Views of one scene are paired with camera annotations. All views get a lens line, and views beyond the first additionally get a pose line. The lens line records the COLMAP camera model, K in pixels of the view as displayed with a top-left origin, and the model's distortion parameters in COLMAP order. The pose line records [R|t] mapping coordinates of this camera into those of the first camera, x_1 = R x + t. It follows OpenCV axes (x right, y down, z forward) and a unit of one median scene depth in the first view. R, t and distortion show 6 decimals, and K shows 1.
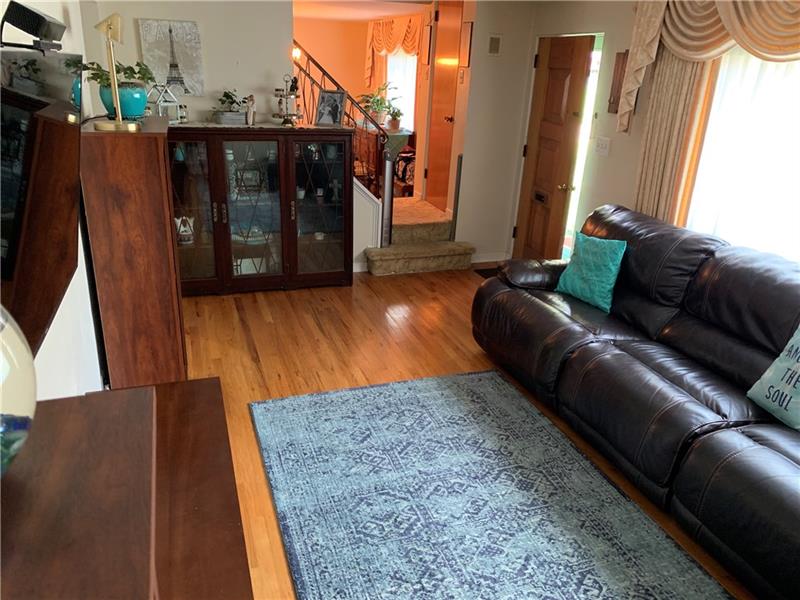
lens RADIAL K [[612.8, 0, 400.0], [0, 612.8, 300.0], [0, 0, 1]] dist [0.069754, -0.006459]
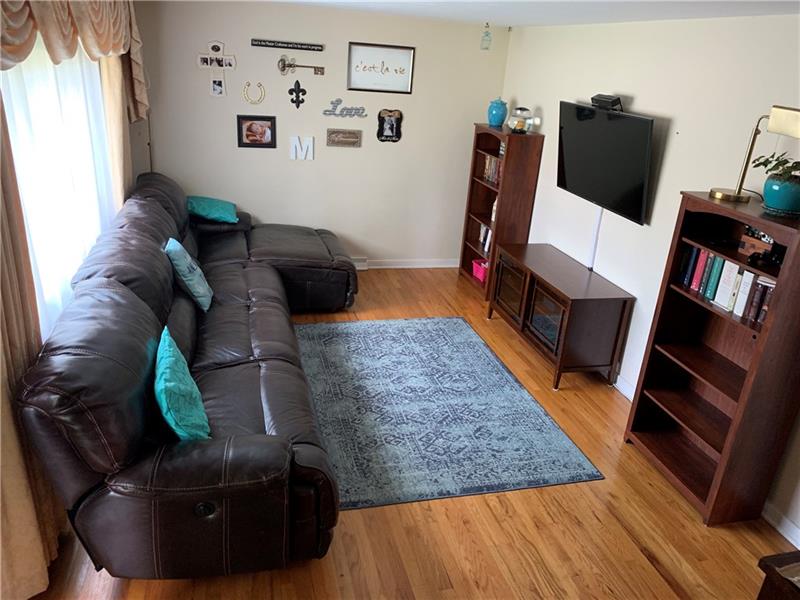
lens RADIAL K [[612.8, 0, 400.0], [0, 612.8, 300.0], [0, 0, 1]] dist [0.069754, -0.006459]
pose [[-0.989896, -0.138040, 0.032431, 0.085913], [-0.079090, 0.727327, 0.681718, -0.732873], [-0.117692, 0.672265, -0.730896, 1.707830]]
